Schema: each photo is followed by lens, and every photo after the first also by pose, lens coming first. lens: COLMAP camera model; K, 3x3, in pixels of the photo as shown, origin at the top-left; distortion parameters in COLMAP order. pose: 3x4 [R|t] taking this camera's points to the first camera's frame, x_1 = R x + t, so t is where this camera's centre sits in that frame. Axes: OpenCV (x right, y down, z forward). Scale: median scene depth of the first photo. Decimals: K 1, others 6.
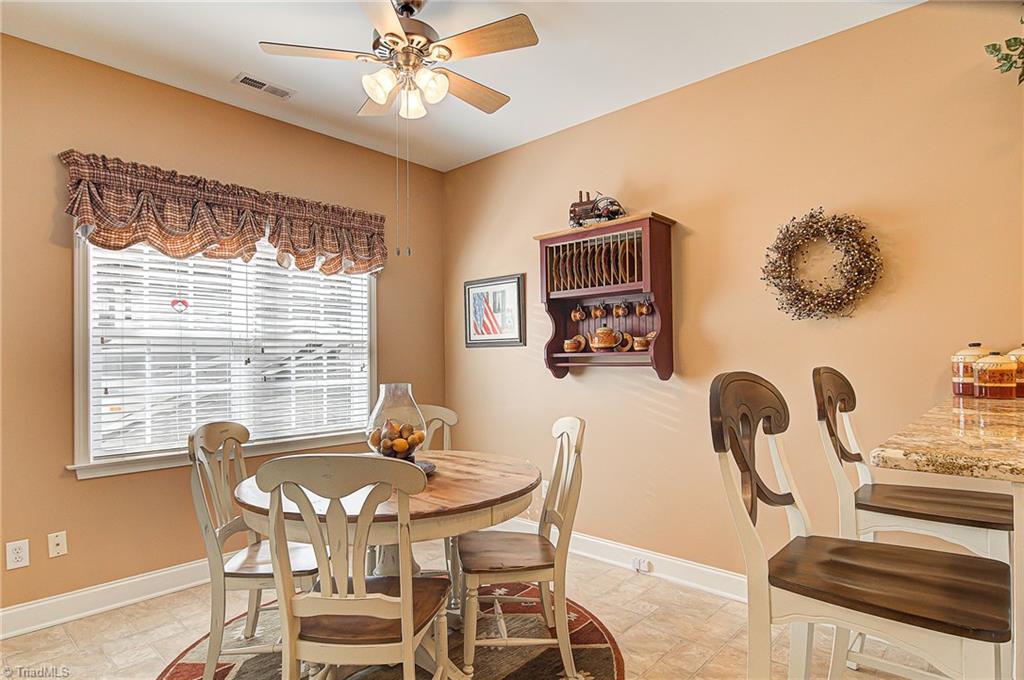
lens RADIAL K [[553.5, 0, 510.7], [0, 553.5, 346.4], [0, 0, 1]] dist [0.007597, -0.007843]
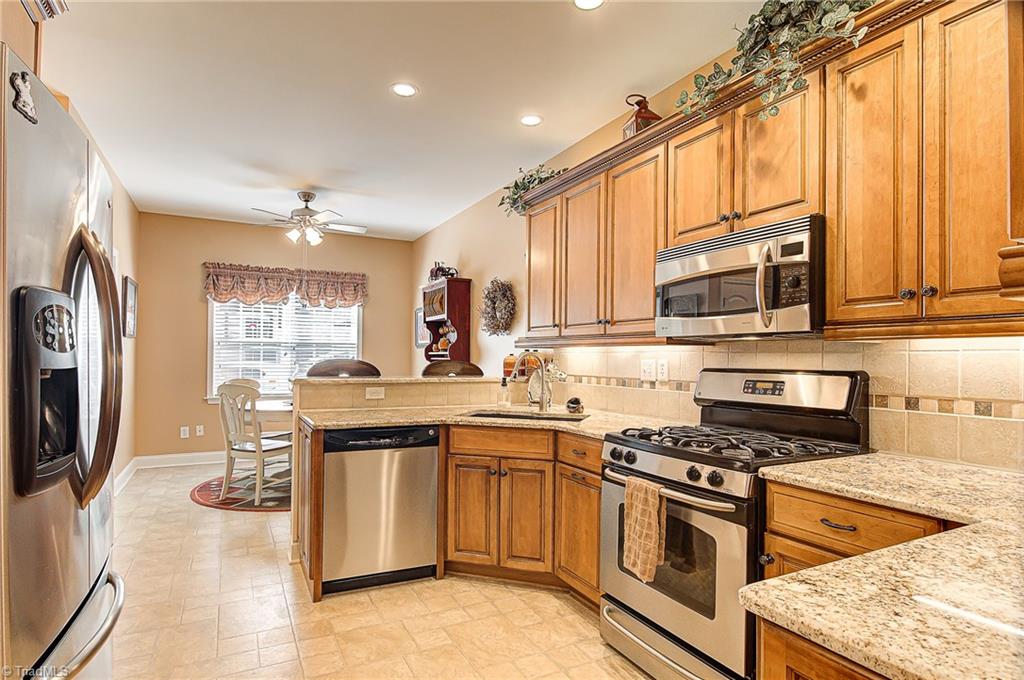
lens RADIAL K [[553.5, 0, 511.3], [0, 553.5, 343.5], [0, 0, 1]] dist [0.007597, -0.007843]
pose [[0.942033, 0.007930, -0.335427, 1.001068], [-0.008227, 0.999966, 0.000535, -0.019204], [0.335420, 0.002256, 0.942066, -0.636535]]
